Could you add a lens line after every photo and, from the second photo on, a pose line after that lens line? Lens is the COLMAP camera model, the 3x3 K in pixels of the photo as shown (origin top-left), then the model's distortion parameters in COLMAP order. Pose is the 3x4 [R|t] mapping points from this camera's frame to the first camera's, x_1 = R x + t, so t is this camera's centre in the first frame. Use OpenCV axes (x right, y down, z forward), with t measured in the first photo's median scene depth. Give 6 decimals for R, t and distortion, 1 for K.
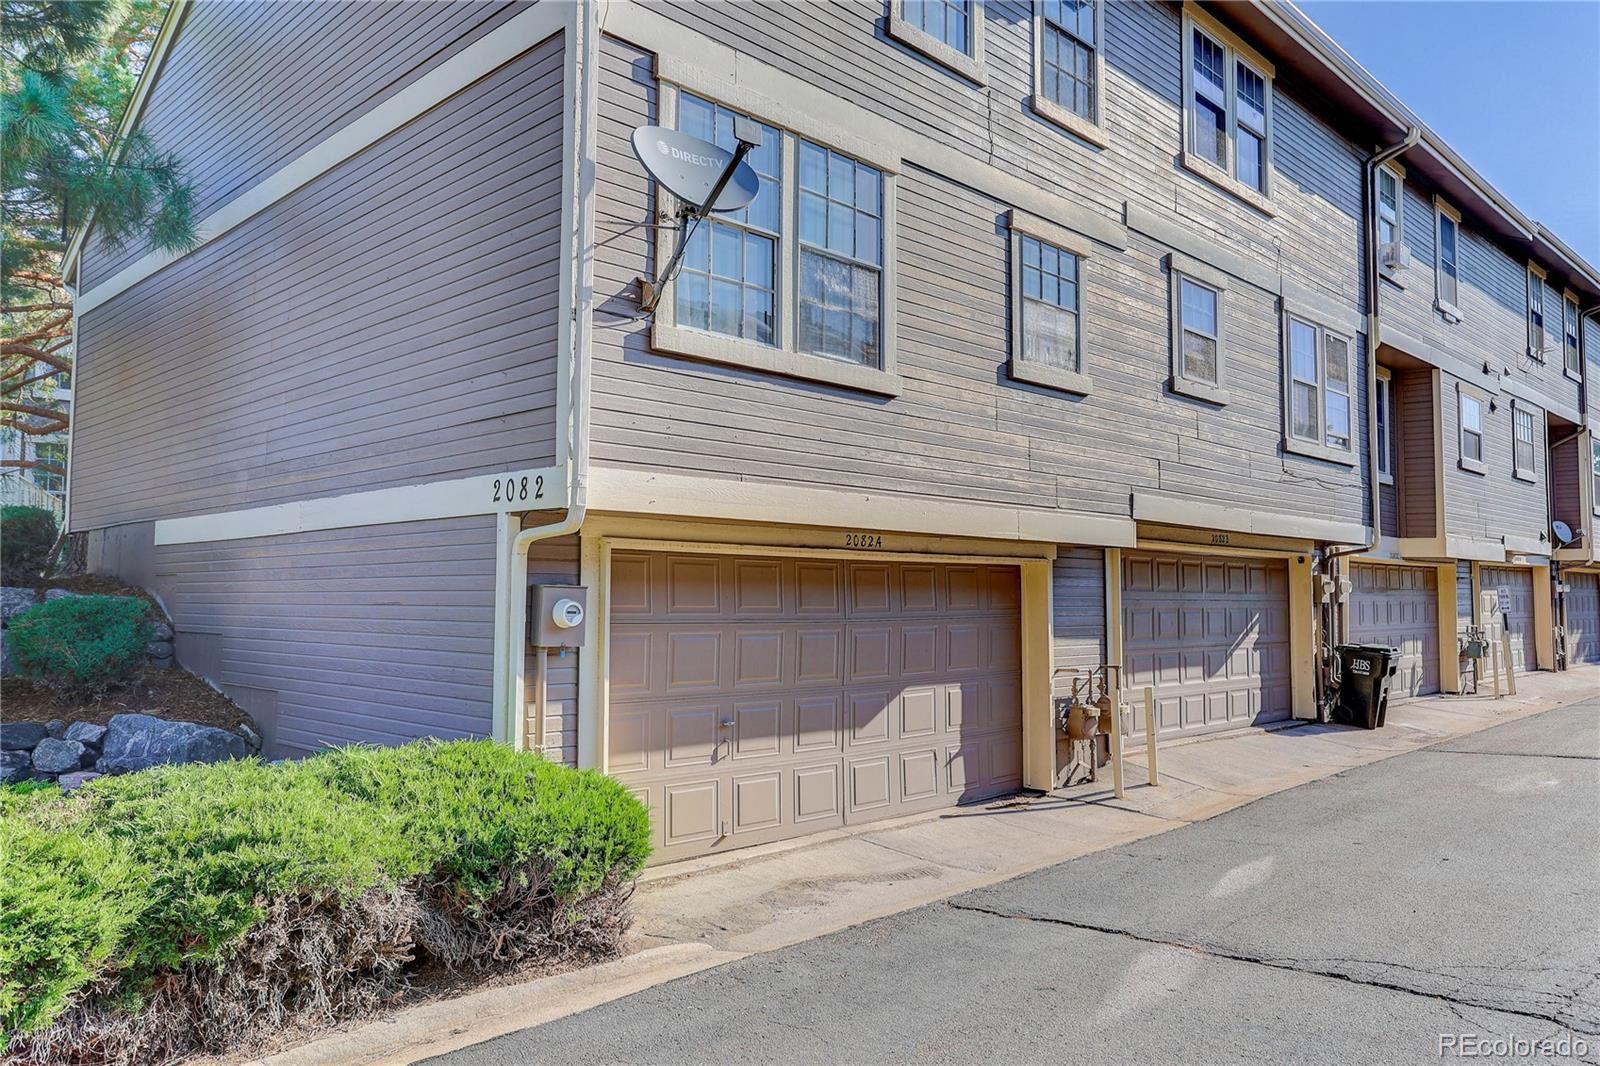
lens RADIAL K [[1160.0, 0, 800.0], [0, 1160.0, 533.0], [0, 0, 1]] dist [-0.005894, 0.041245]
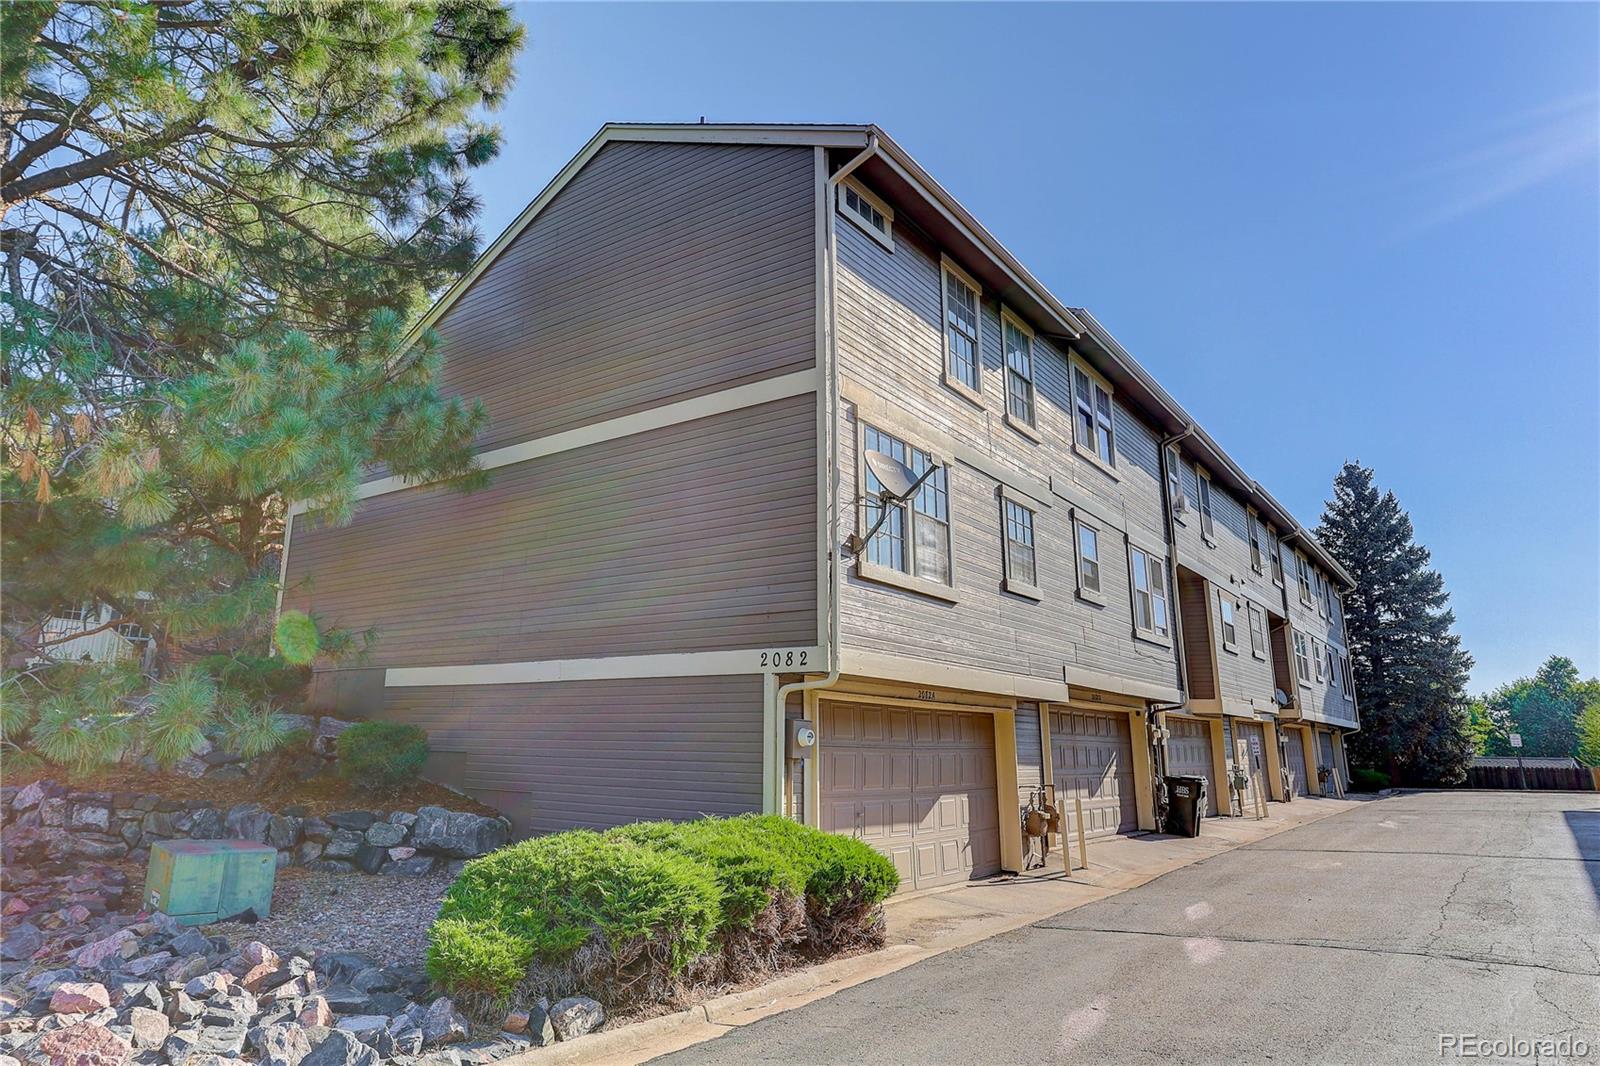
lens RADIAL K [[1002.7, 0, 729.1], [0, 1002.7, 489.4], [0, 0, 1]] dist [-0.050816, 0.069446]
pose [[0.992927, 0.043340, 0.110537, -0.293445], [-0.021107, 0.980601, -0.194876, 0.002730], [-0.116838, 0.191164, 0.974579, -0.252279]]
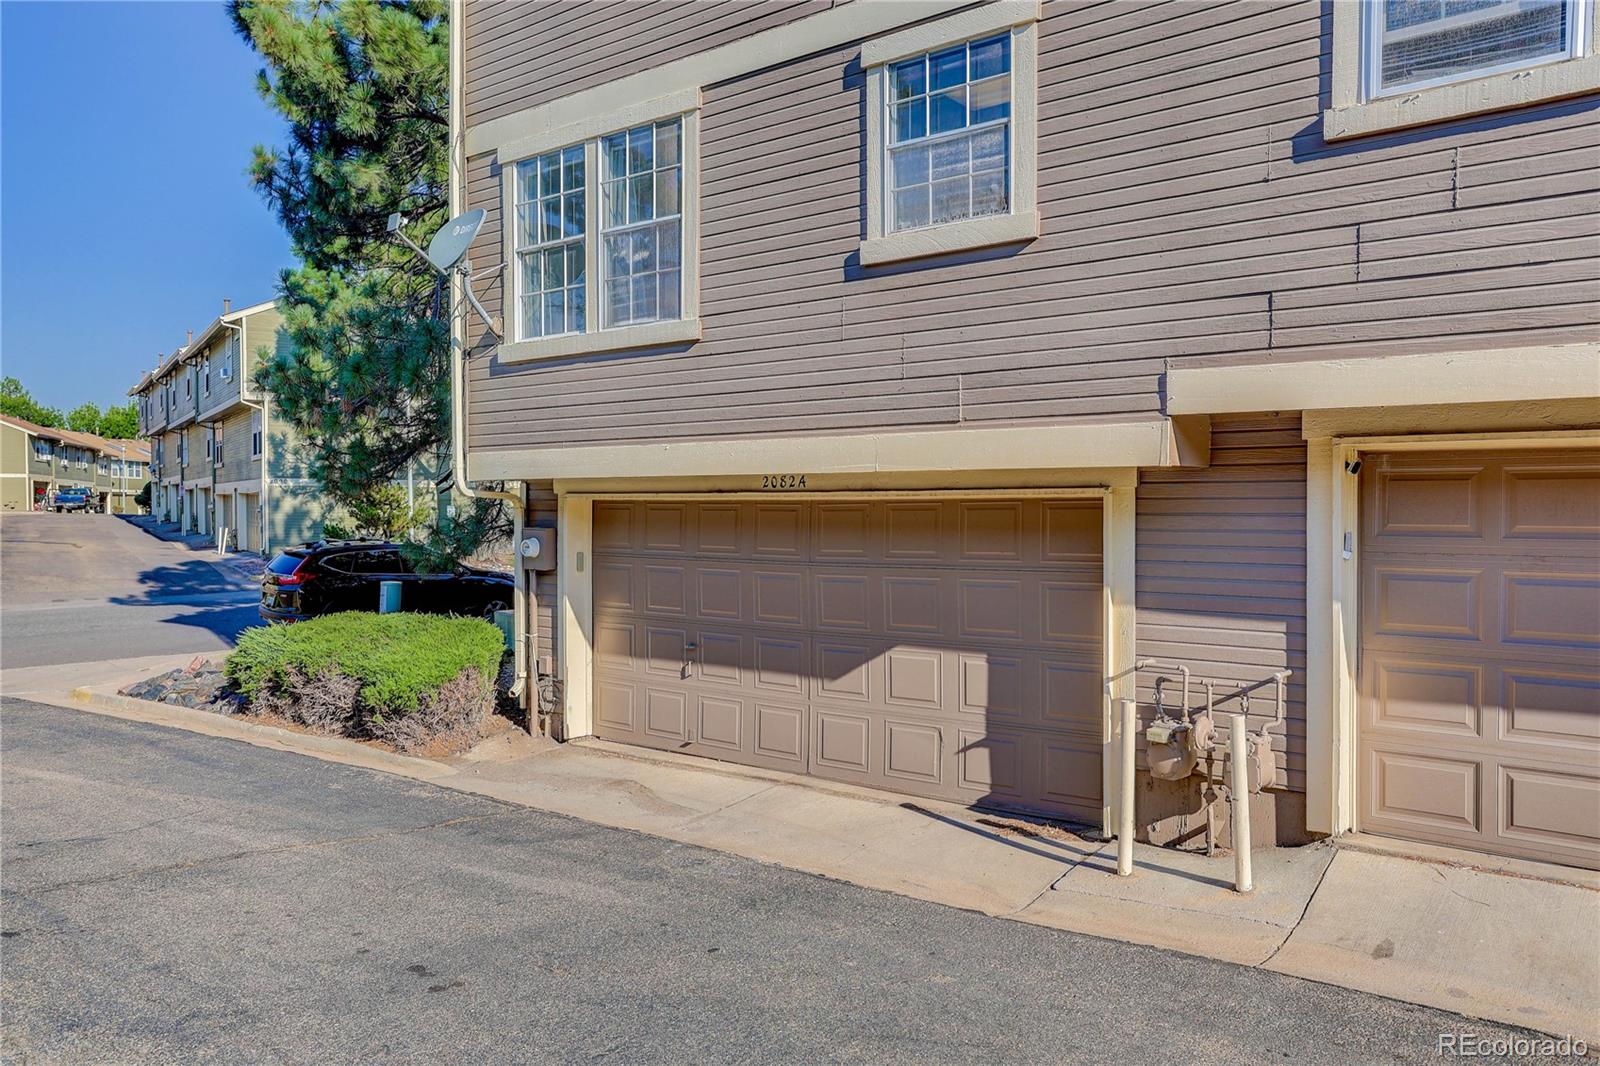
lens RADIAL K [[1160.0, 0, 800.0], [0, 1160.0, 533.0], [0, 0, 1]] dist [-0.005894, 0.041245]
pose [[0.120355, 0.017329, -0.992580, 0.815459], [0.055906, 0.998143, 0.024205, 0.021201], [0.991156, -0.058404, 0.119162, 0.724029]]
